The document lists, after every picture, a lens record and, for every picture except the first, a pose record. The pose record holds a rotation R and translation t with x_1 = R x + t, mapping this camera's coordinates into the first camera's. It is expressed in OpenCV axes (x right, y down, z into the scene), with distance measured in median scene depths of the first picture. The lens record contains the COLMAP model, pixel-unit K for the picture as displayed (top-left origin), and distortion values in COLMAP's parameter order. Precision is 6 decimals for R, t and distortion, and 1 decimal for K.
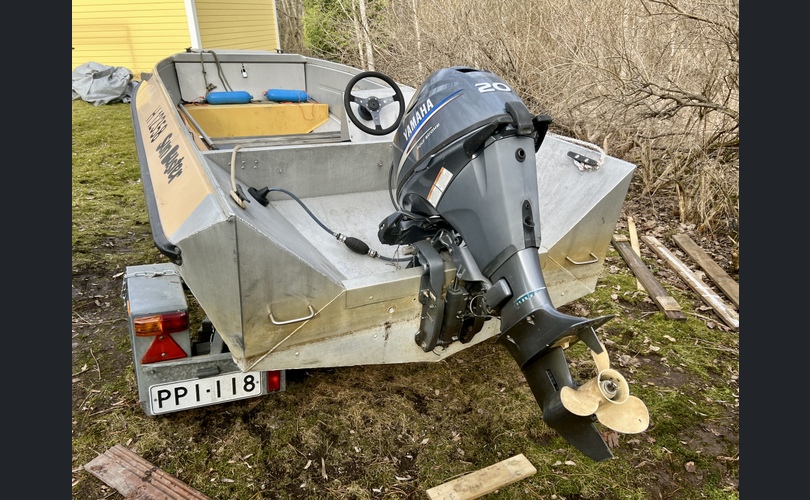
lens RADIAL K [[557.5, 0, 402.7], [0, 557.5, 251.1], [0, 0, 1]] dist [0.017674, 0.003554]
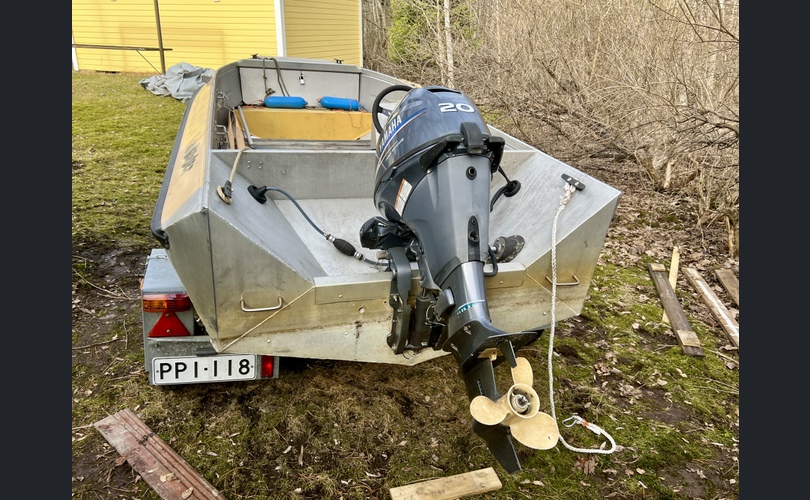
lens RADIAL K [[557.5, 0, 405.5], [0, 557.5, 244.3], [0, 0, 1]] dist [0.017674, 0.003554]
pose [[0.987905, 0.087547, -0.127978, 0.140414], [-0.091276, 0.995547, -0.023559, -0.000745], [0.125345, 0.034956, 0.991497, -0.033007]]
